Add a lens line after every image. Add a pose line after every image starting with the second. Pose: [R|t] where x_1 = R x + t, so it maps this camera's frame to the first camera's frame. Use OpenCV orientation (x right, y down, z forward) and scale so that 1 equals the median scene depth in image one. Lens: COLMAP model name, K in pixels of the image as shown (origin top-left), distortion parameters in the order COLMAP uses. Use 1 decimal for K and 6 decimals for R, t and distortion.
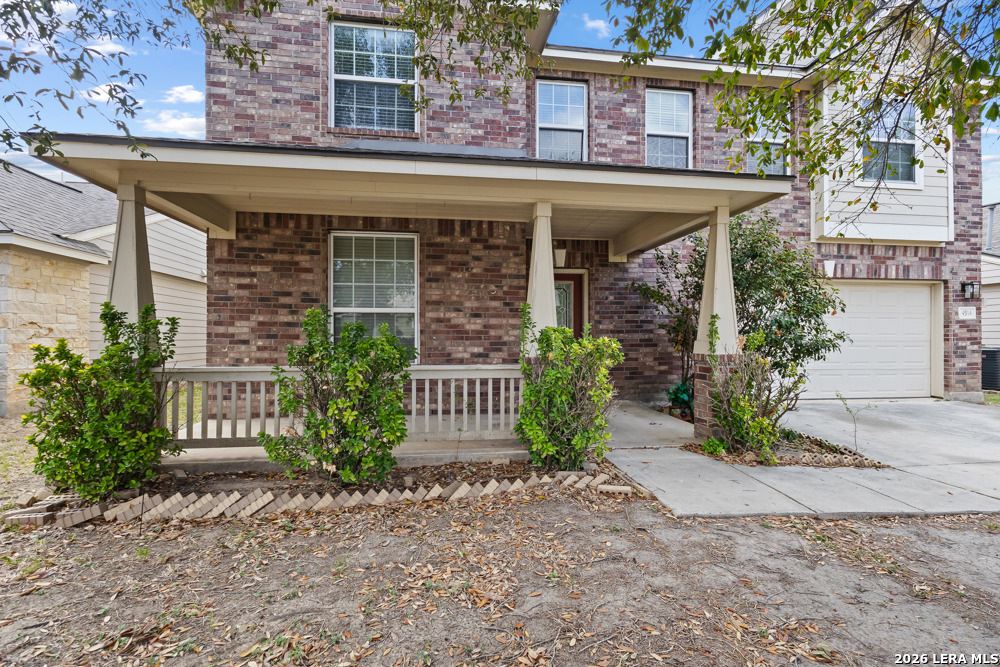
lens RADIAL K [[461.5, 0, 505.6], [0, 461.5, 331.4], [0, 0, 1]] dist [0.012257, -0.000615]
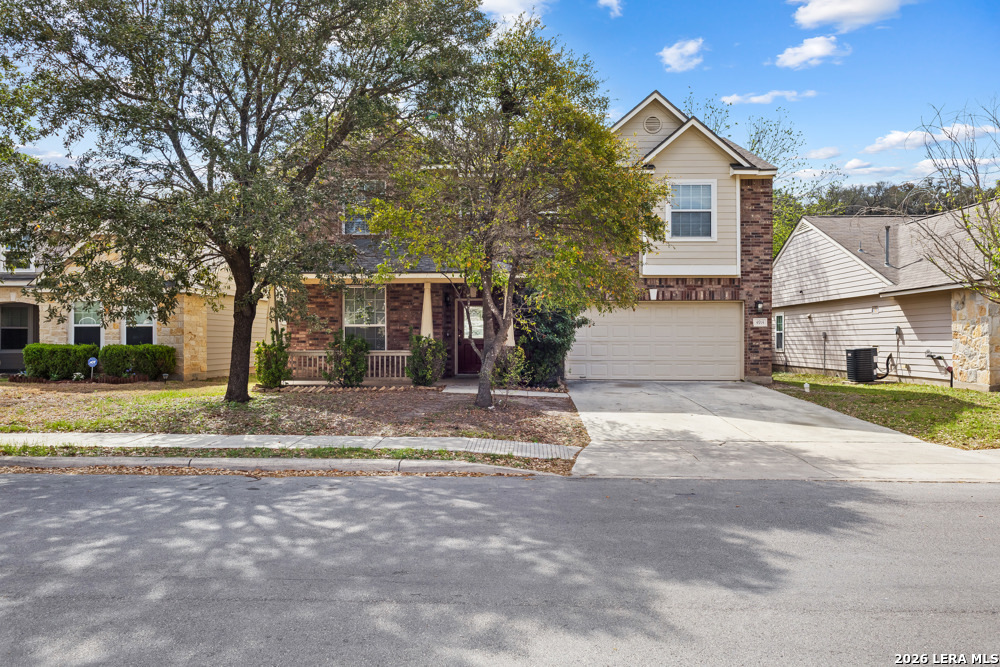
lens RADIAL K [[769.5, 0, 499.0], [0, 769.5, 333.3], [0, 0, 1]] dist [0.015672, 0.000731]
pose [[0.985144, -0.002378, -0.171713, 0.688707], [0.003048, 0.999989, 0.003637, -0.018882], [0.171702, -0.004107, 0.985140, -1.741447]]
